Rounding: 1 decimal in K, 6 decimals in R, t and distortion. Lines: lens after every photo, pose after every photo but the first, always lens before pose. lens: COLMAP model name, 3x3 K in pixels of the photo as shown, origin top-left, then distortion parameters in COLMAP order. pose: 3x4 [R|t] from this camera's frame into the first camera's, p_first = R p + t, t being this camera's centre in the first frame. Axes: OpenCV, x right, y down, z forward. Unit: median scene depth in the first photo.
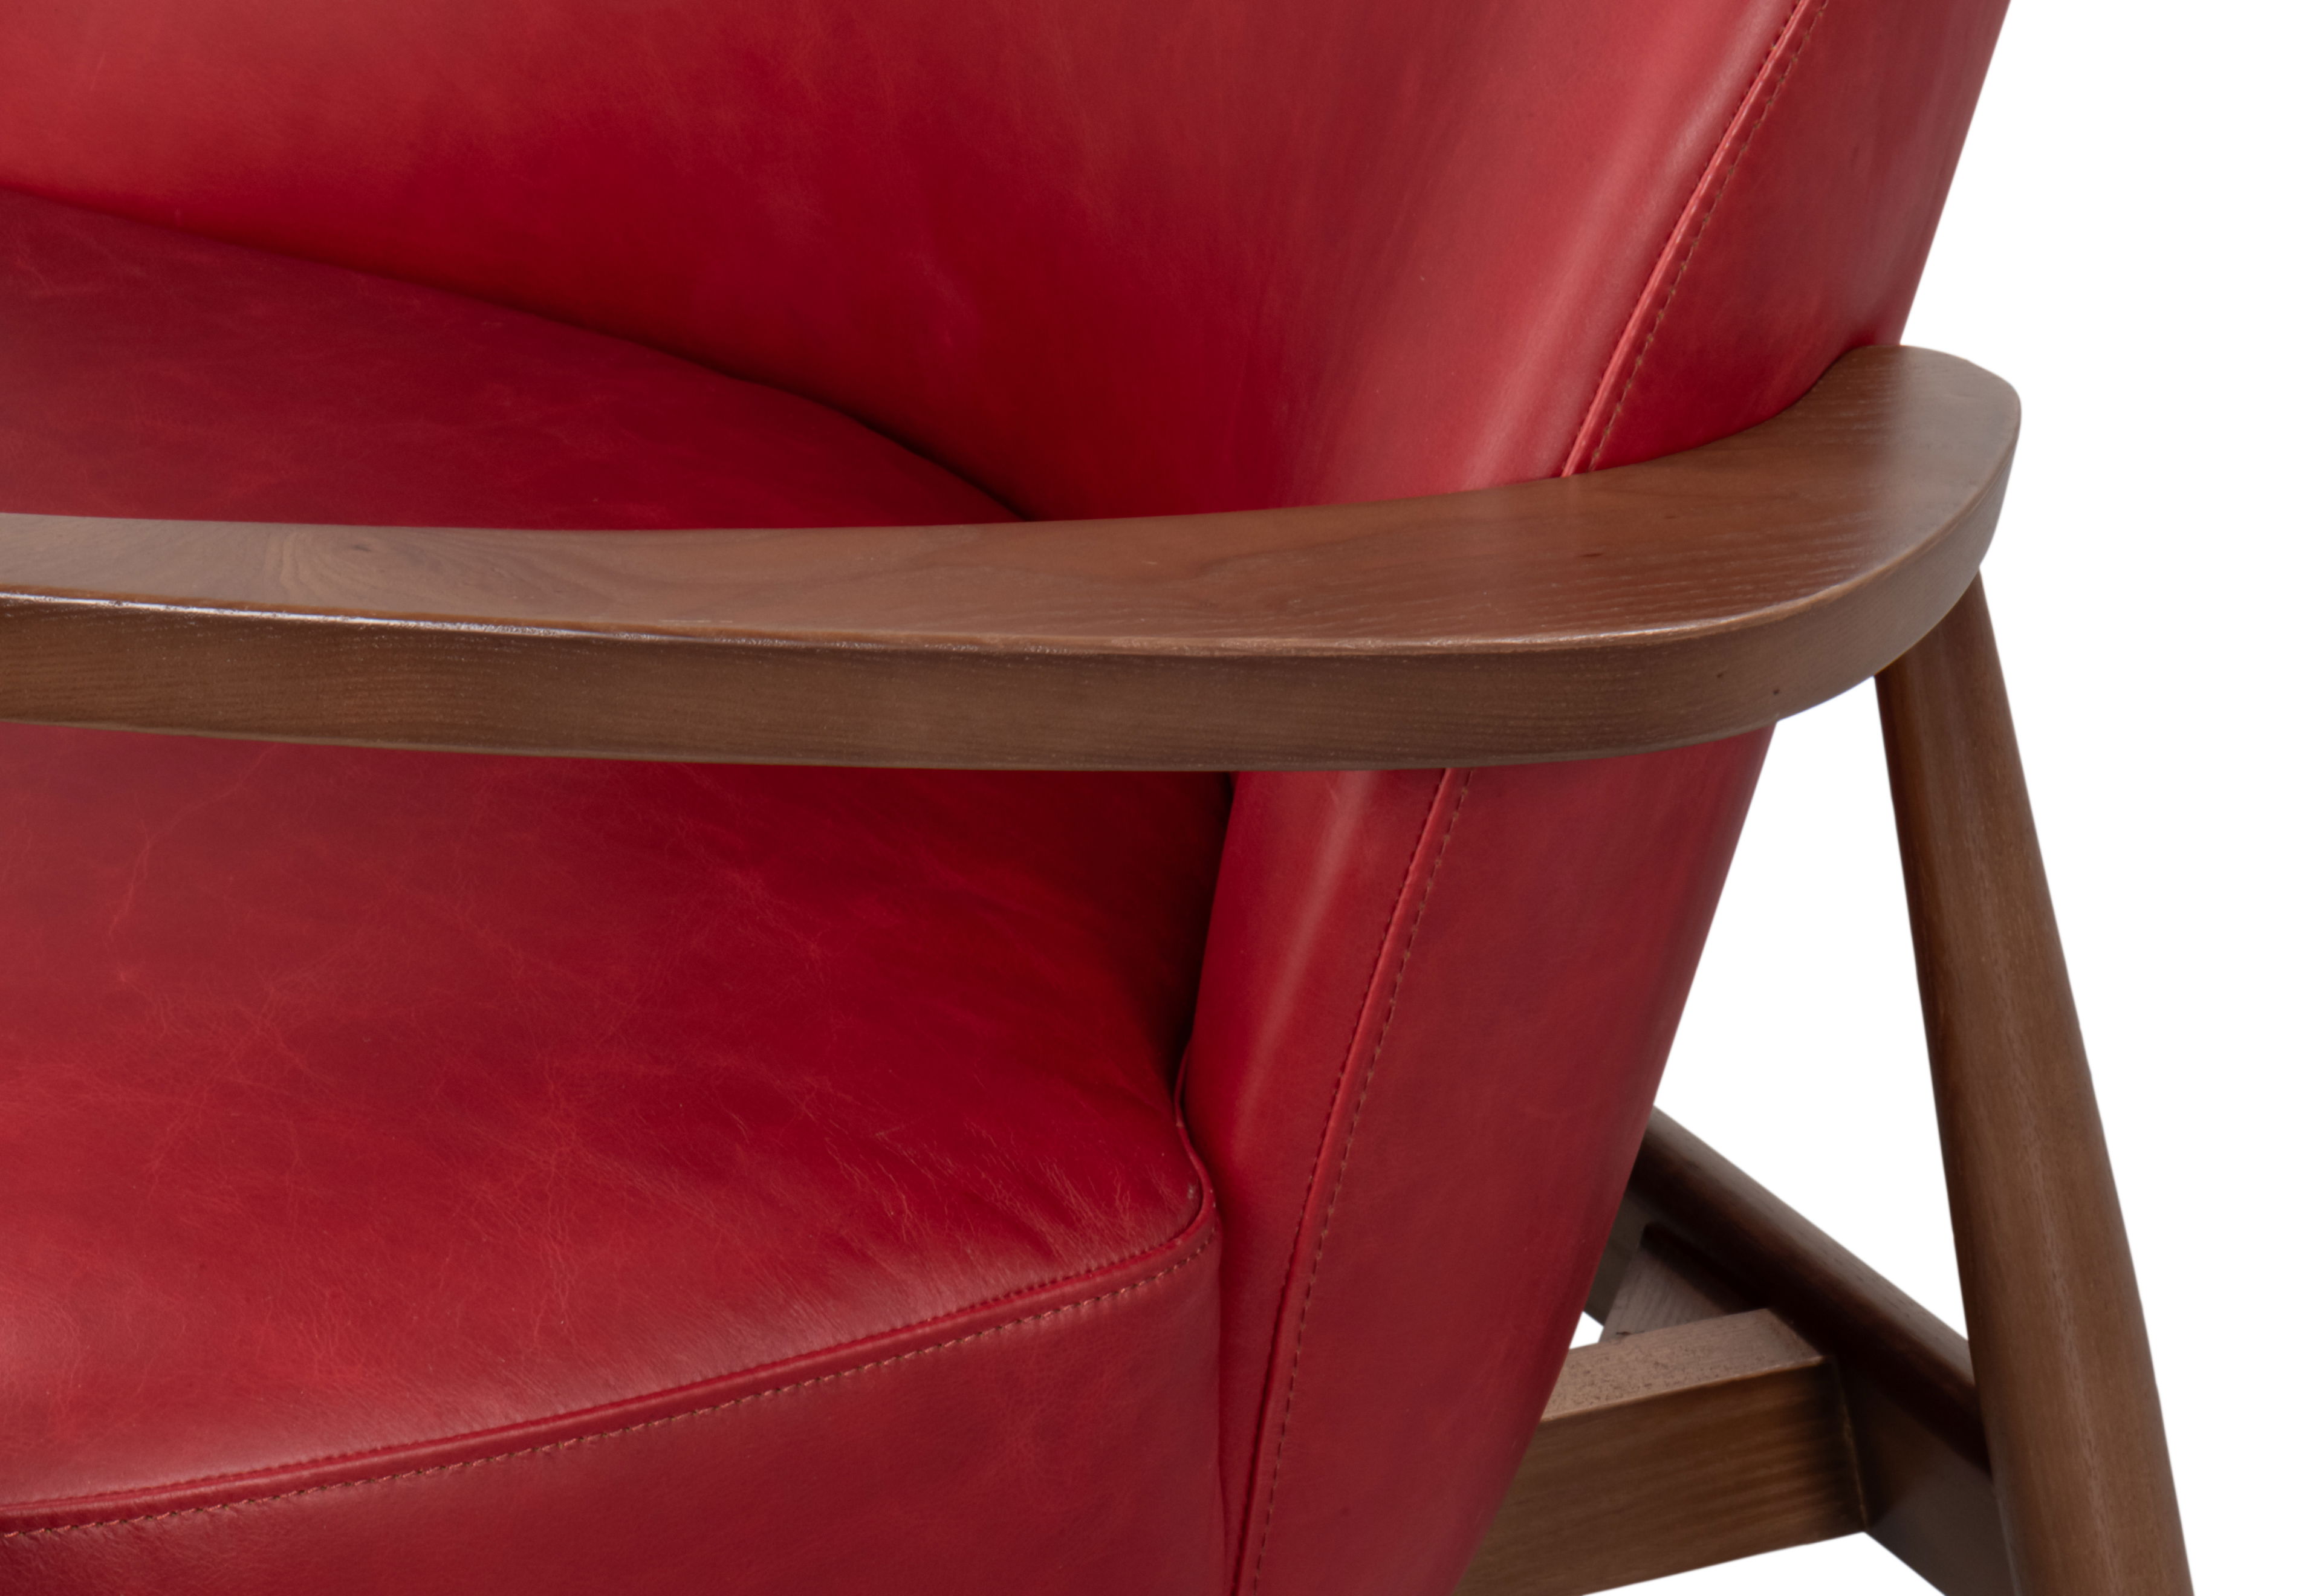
lens RADIAL K [[9017.1, 0, 1156.5], [0, 9017.1, 798.0], [0, 0, 1]] dist [0.033713, -0.638706]
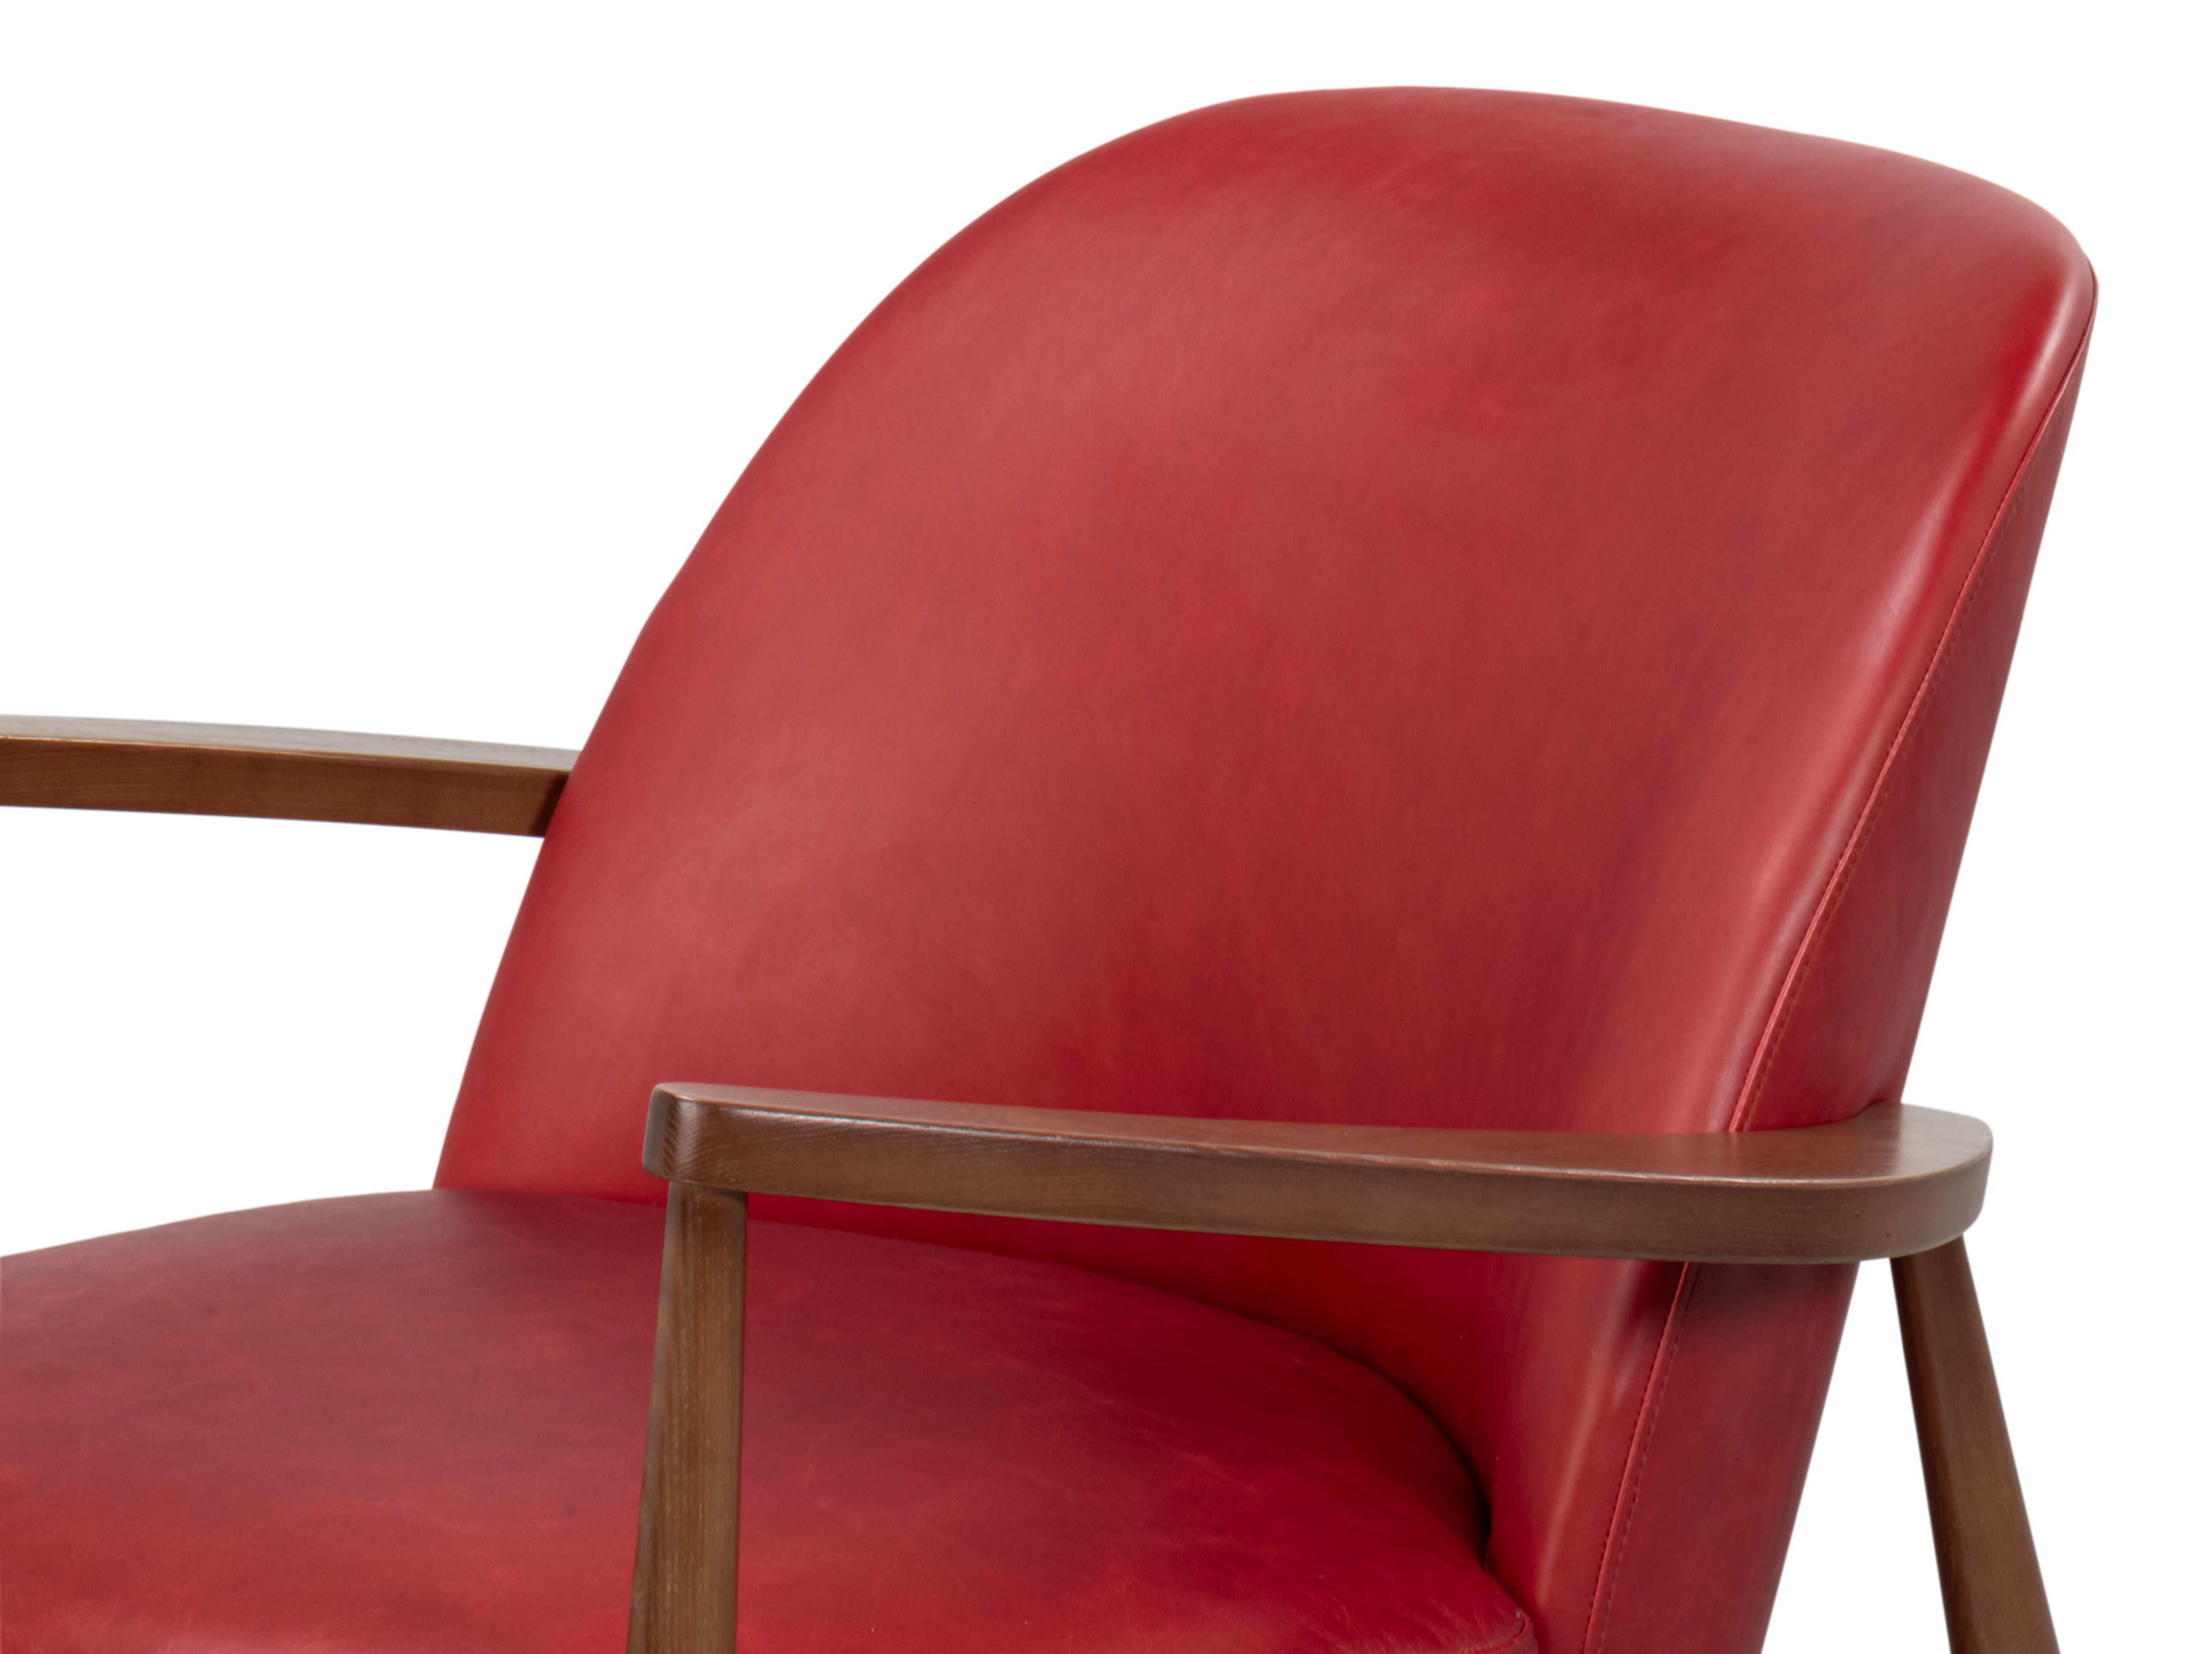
lens RADIAL K [[8254.0, 0, 1106.0], [0, 8254.0, 827.0], [0, 0, 1]] dist [-0.093388, 1.164198]
pose [[0.997042, -0.048056, 0.059975, -0.145478], [0.059806, 0.975267, -0.212786, 0.209684], [-0.048266, 0.215744, 0.975256, -0.401073]]
